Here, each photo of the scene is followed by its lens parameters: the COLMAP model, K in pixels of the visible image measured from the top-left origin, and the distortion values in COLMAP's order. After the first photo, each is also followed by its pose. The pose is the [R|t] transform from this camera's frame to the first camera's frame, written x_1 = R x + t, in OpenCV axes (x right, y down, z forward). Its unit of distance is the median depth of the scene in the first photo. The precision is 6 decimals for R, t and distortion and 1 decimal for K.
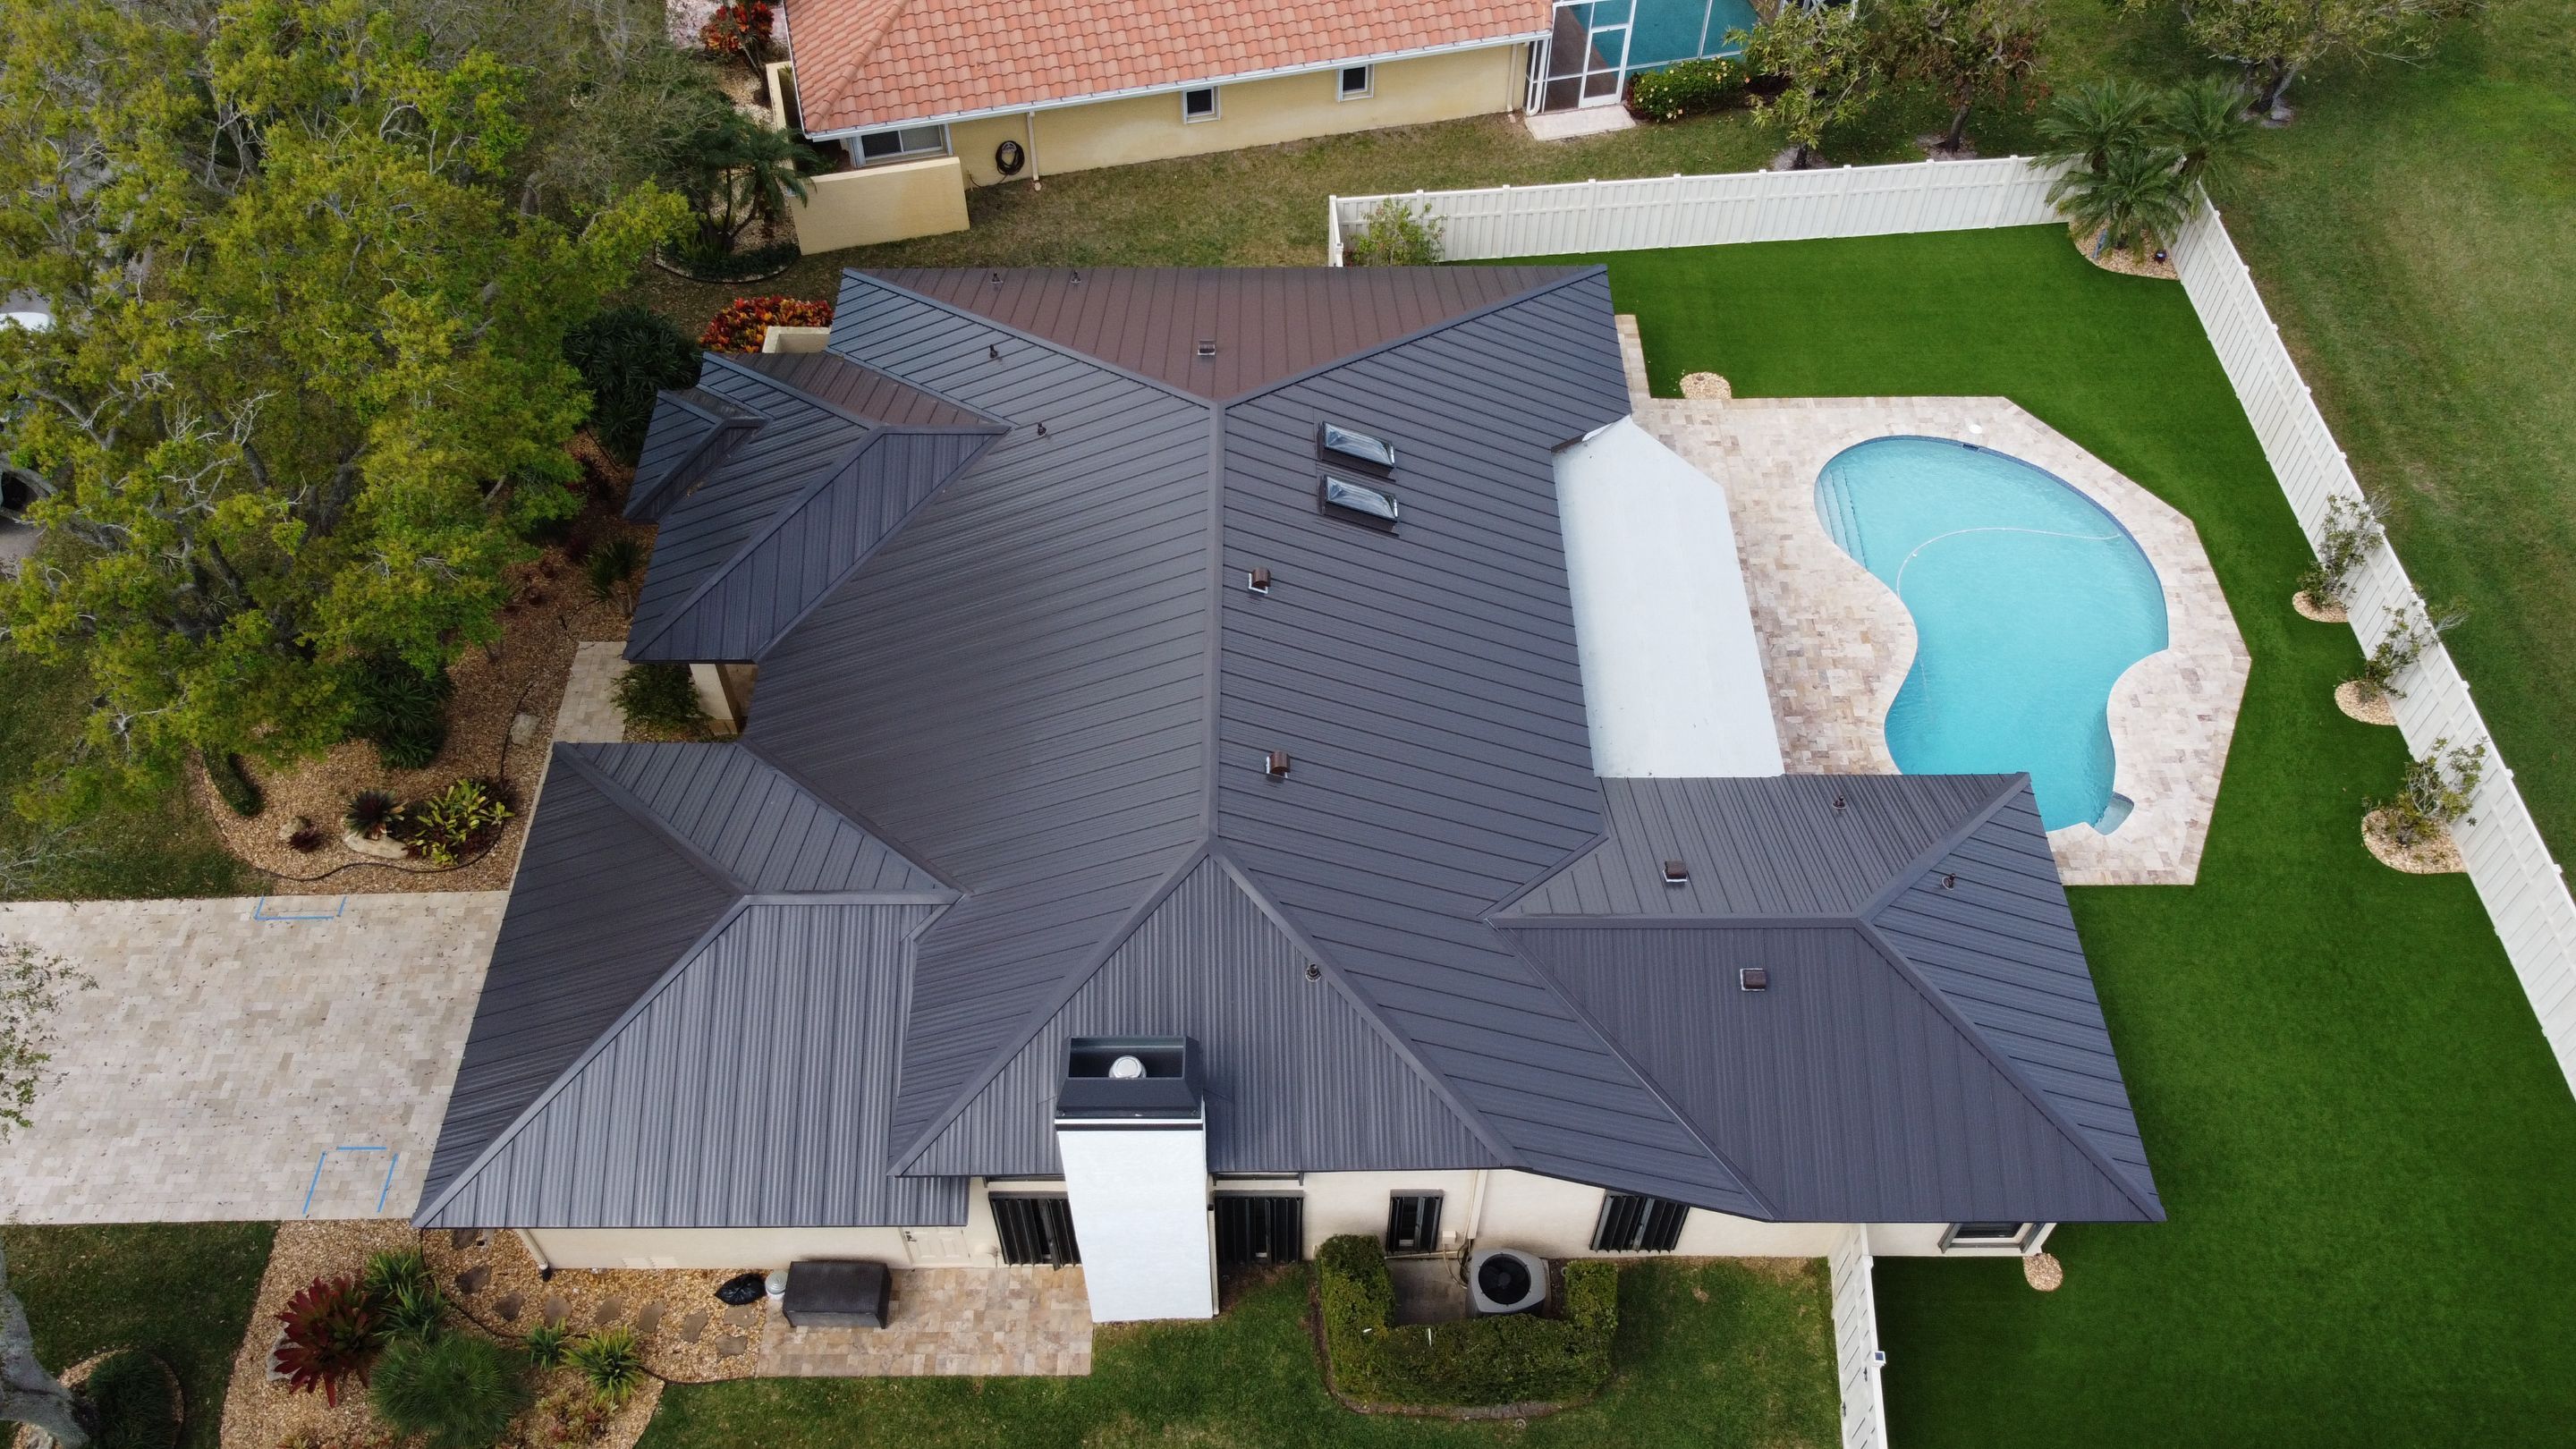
lens RADIAL K [[1951.1, 0, 1283.2], [0, 1951.1, 704.8], [0, 0, 1]] dist [0.004486, -0.004804]
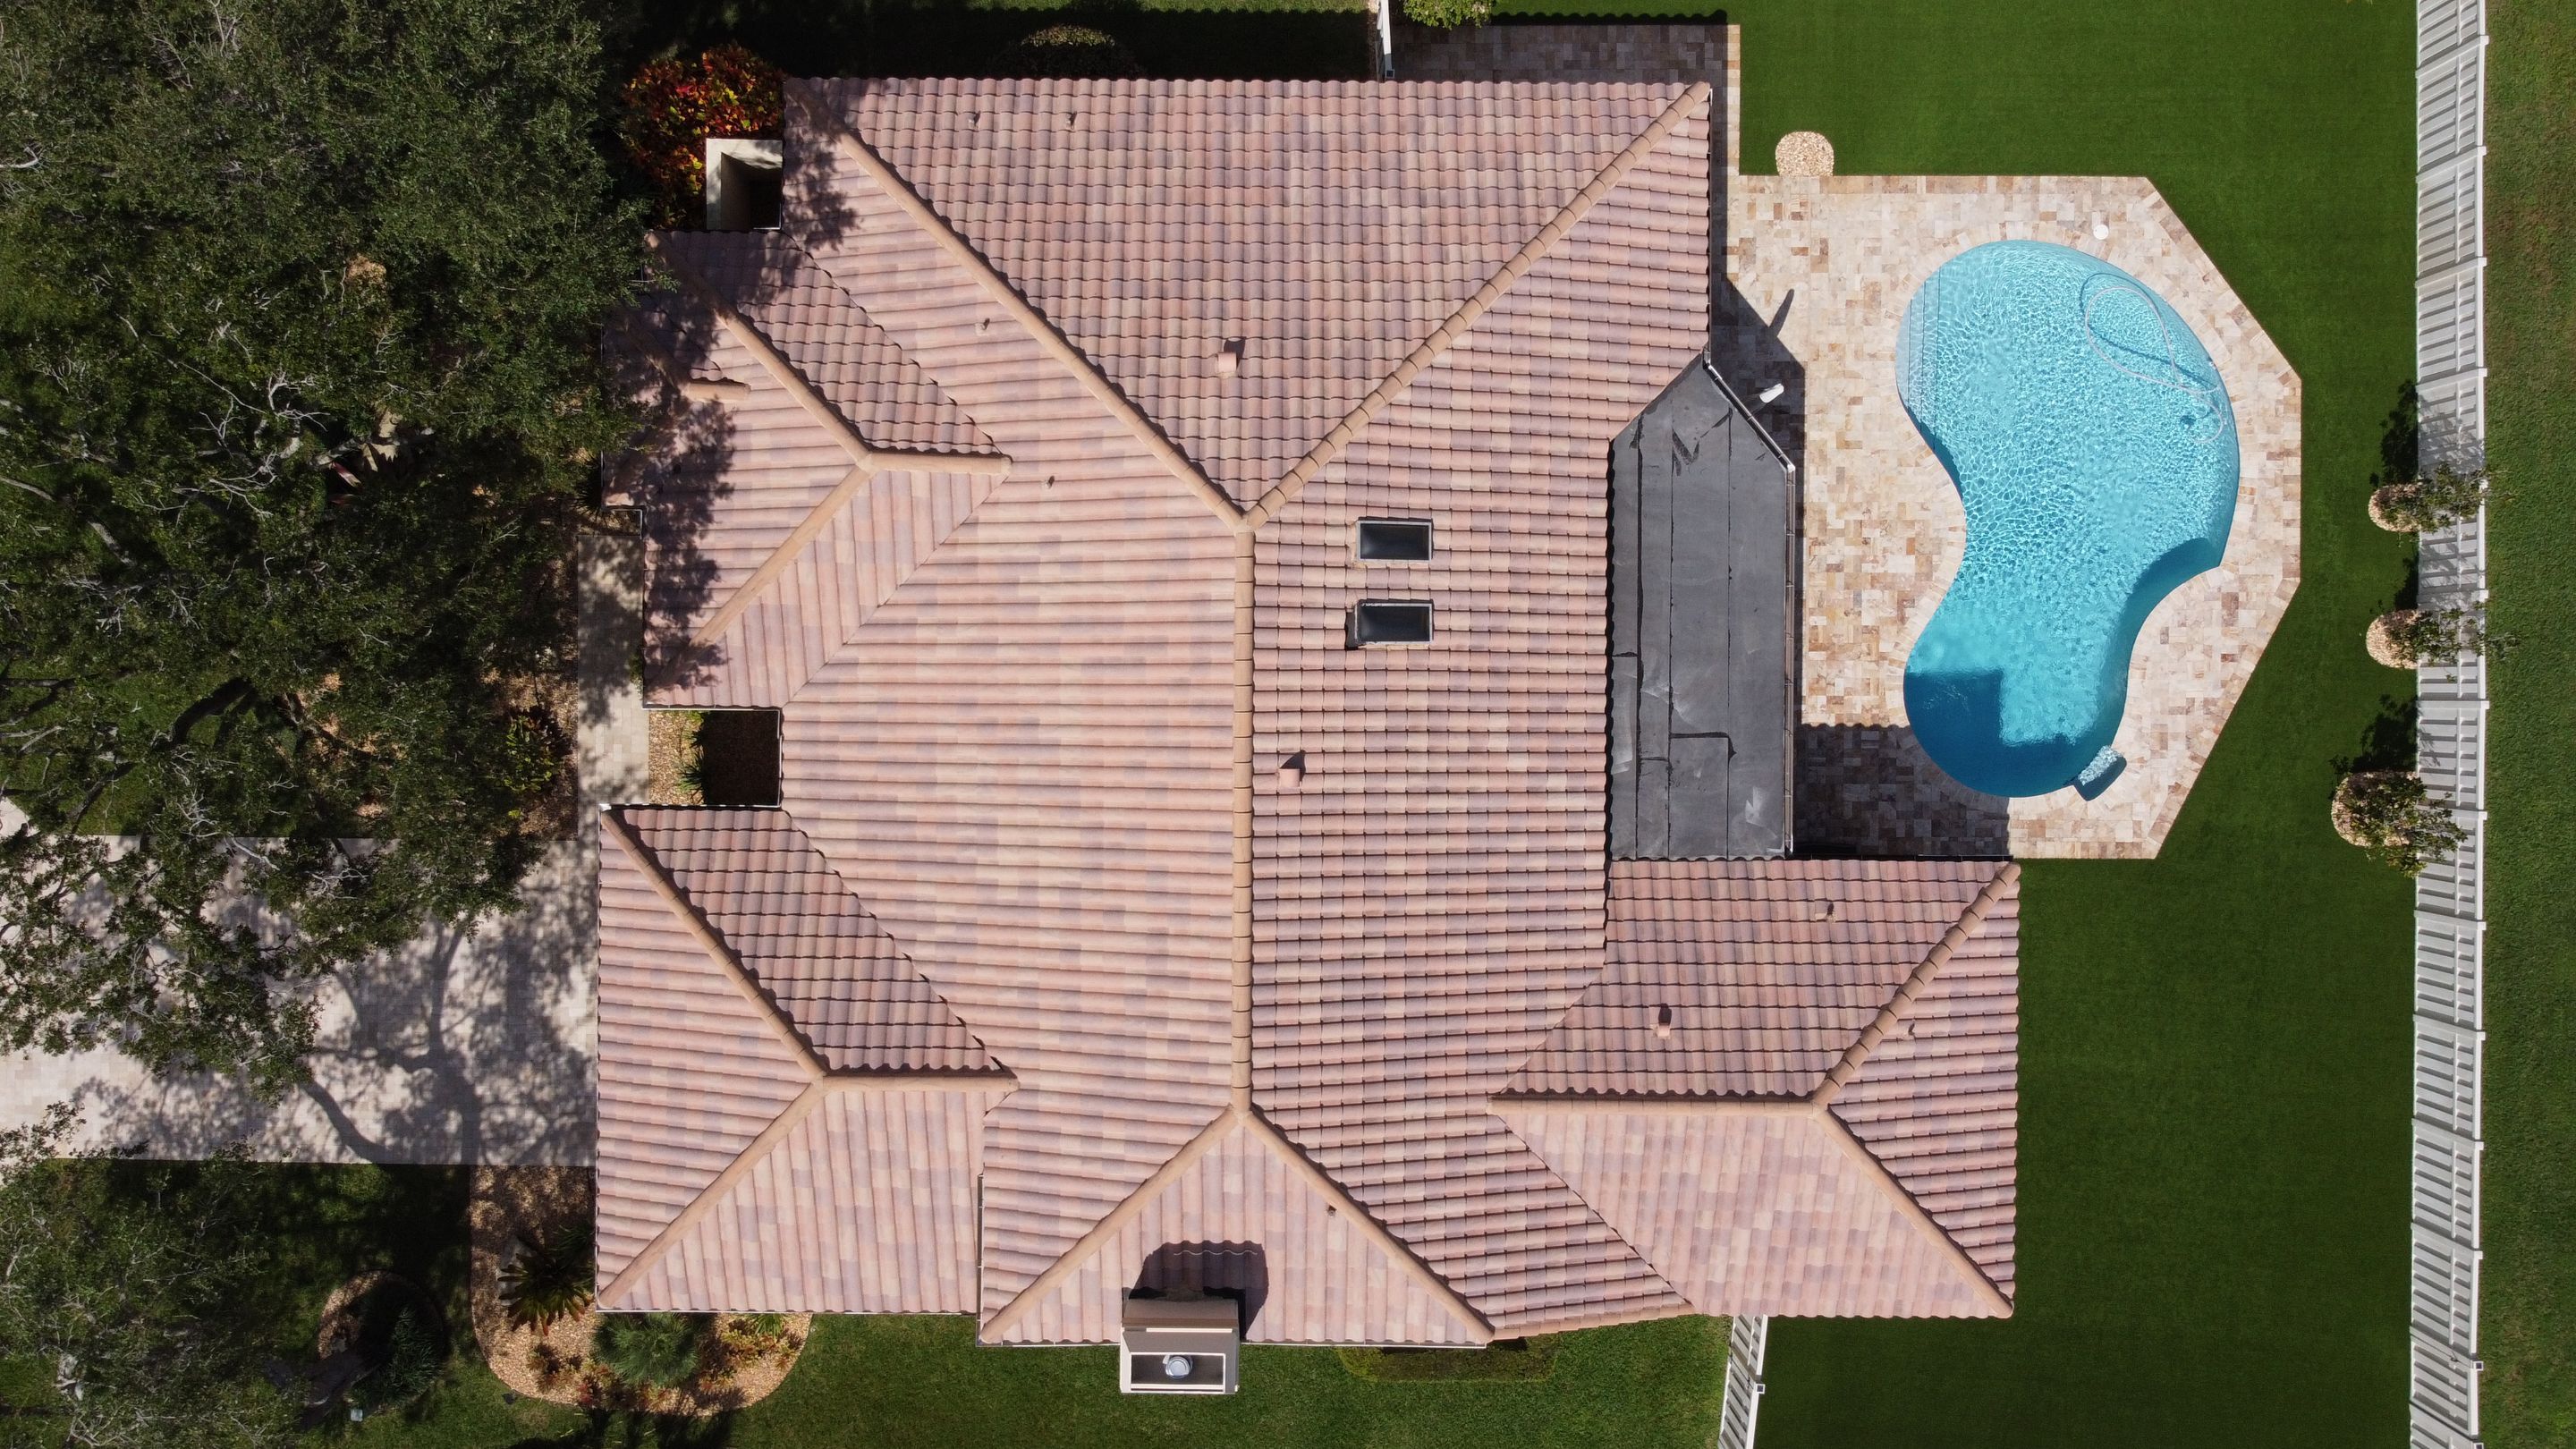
lens RADIAL K [[1951.1, 0, 1283.2], [0, 1951.1, 704.8], [0, 0, 1]] dist [0.004486, -0.004804]
pose [[0.999904, 0.011294, 0.007986, -0.019153], [-0.013787, 0.766695, 0.641863, -0.591941], [0.001127, -0.641912, 0.766778, 0.210396]]
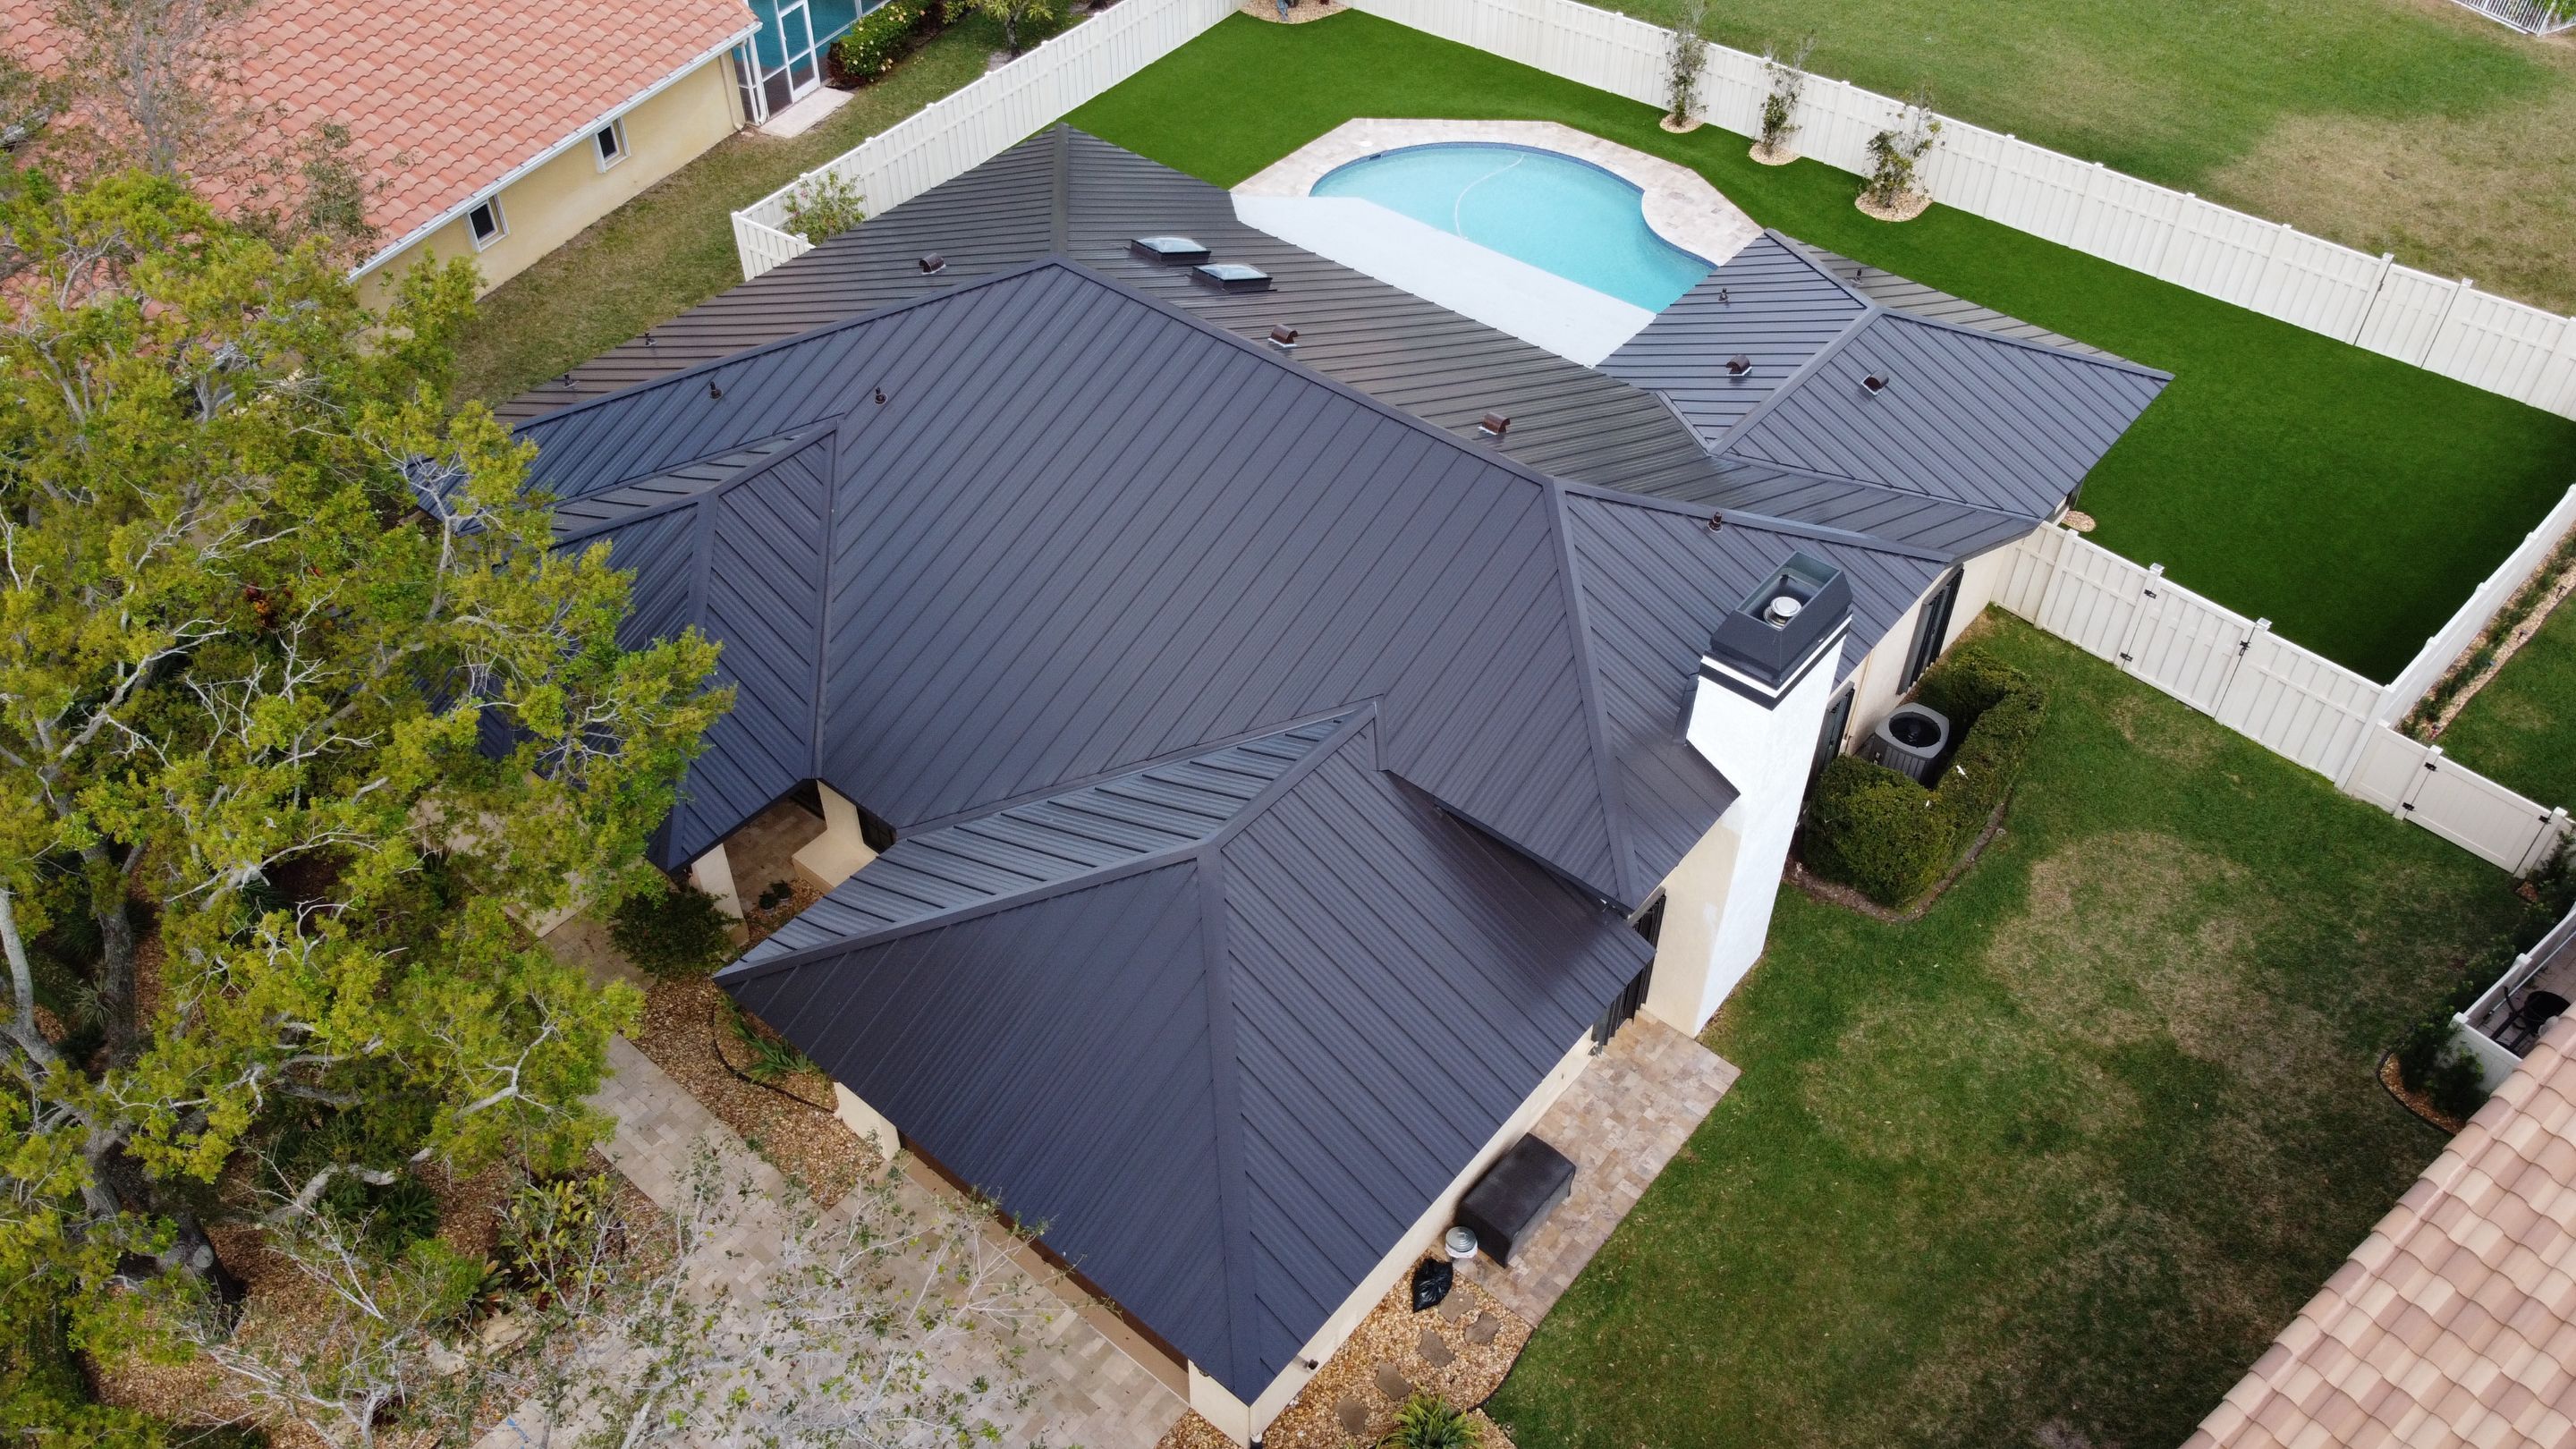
lens RADIAL K [[1956.2, 0, 1281.5], [0, 1956.2, 703.3], [0, 0, 1]] dist [0.000467, -0.006371]
pose [[0.642830, -0.518058, 0.564257, -0.509332], [0.588731, 0.805400, 0.068744, 0.010108], [-0.490066, 0.288005, 0.822732, 0.228569]]
